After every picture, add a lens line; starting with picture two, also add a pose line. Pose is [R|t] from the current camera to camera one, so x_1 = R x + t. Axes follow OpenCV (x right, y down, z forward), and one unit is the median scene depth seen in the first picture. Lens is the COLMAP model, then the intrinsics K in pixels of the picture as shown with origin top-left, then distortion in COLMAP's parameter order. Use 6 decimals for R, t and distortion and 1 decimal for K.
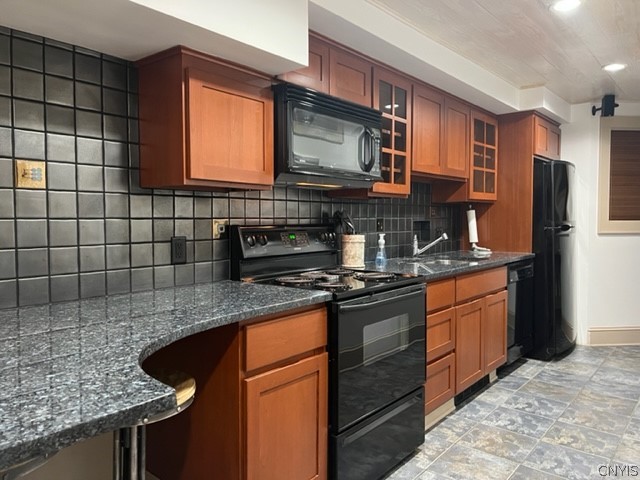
lens RADIAL K [[483.1, 0, 319.0], [0, 483.1, 240.7], [0, 0, 1]] dist [0.028049, 0.001011]
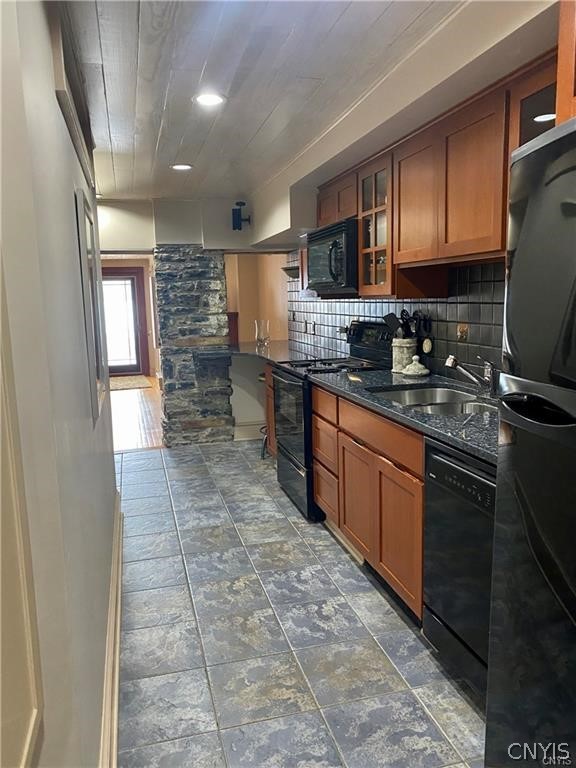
lens RADIAL K [[582.0, 0, 287.3], [0, 582.0, 383.6], [0, 0, 1]] dist [-0.003480, -0.000858]
pose [[-0.578905, 0.122613, -0.806124, 1.136455], [-0.034154, 0.984116, 0.174212, -0.114878], [0.814680, 0.128384, -0.565521, 1.471088]]
